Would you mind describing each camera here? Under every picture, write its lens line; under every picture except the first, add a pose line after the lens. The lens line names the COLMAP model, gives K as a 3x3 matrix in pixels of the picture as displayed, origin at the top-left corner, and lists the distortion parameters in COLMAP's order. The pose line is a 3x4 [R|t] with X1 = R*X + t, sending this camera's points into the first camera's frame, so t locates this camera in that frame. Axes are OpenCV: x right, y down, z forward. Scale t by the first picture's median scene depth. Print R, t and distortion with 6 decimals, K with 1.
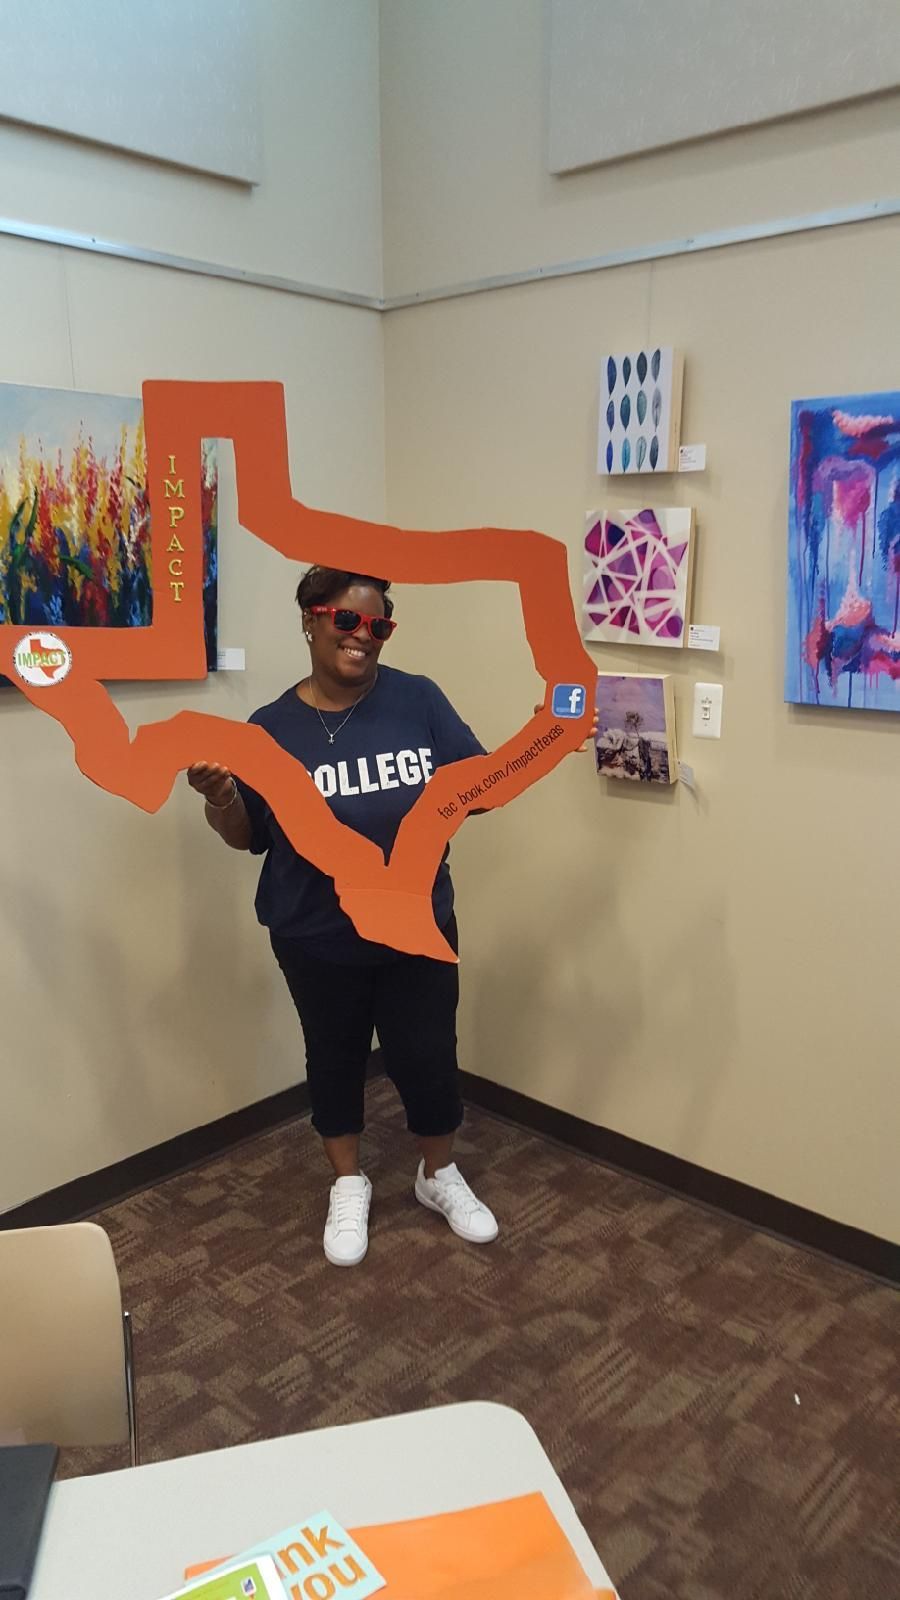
lens RADIAL K [[1150.4, 0, 408.4], [0, 1150.4, 786.7], [0, 0, 1]] dist [0.169877, -0.350776]
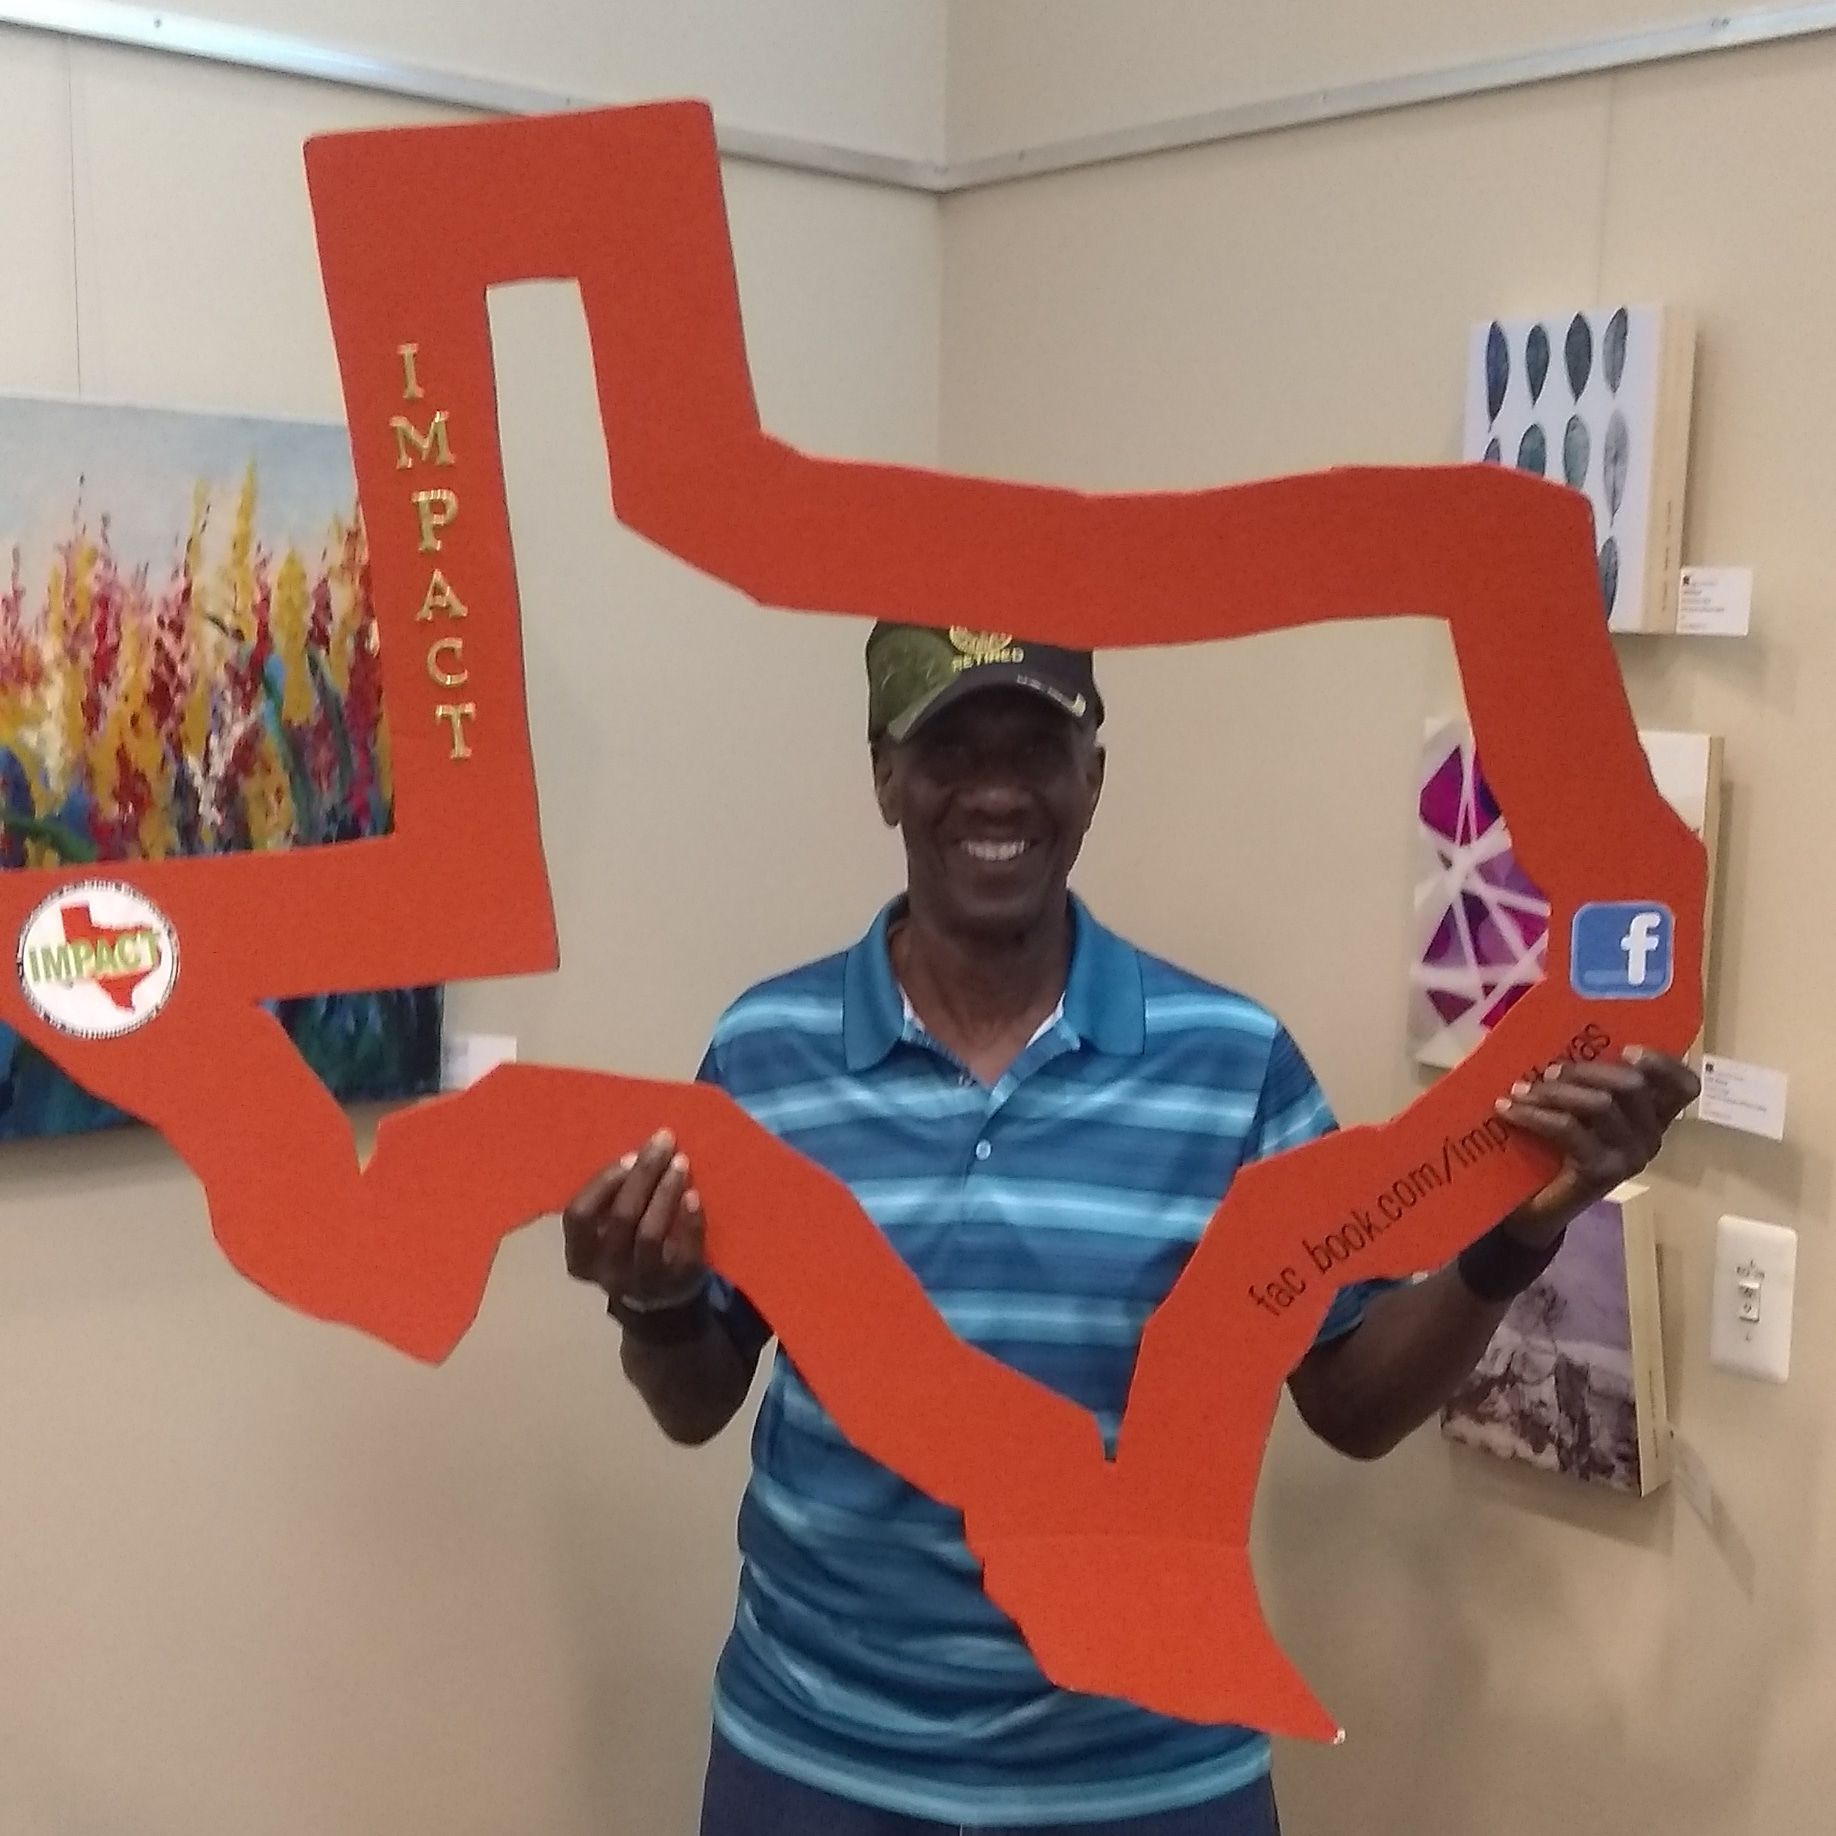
lens RADIAL K [[2358.8, 0, 918.0], [0, 2358.8, 918.0], [0, 0, 1]] dist [0.041061, 0.012814]
pose [[0.994982, 0.036004, -0.093353, 0.068205], [-0.043238, 0.996119, -0.076664, -0.114114], [0.090230, 0.080316, 0.992677, 0.251739]]
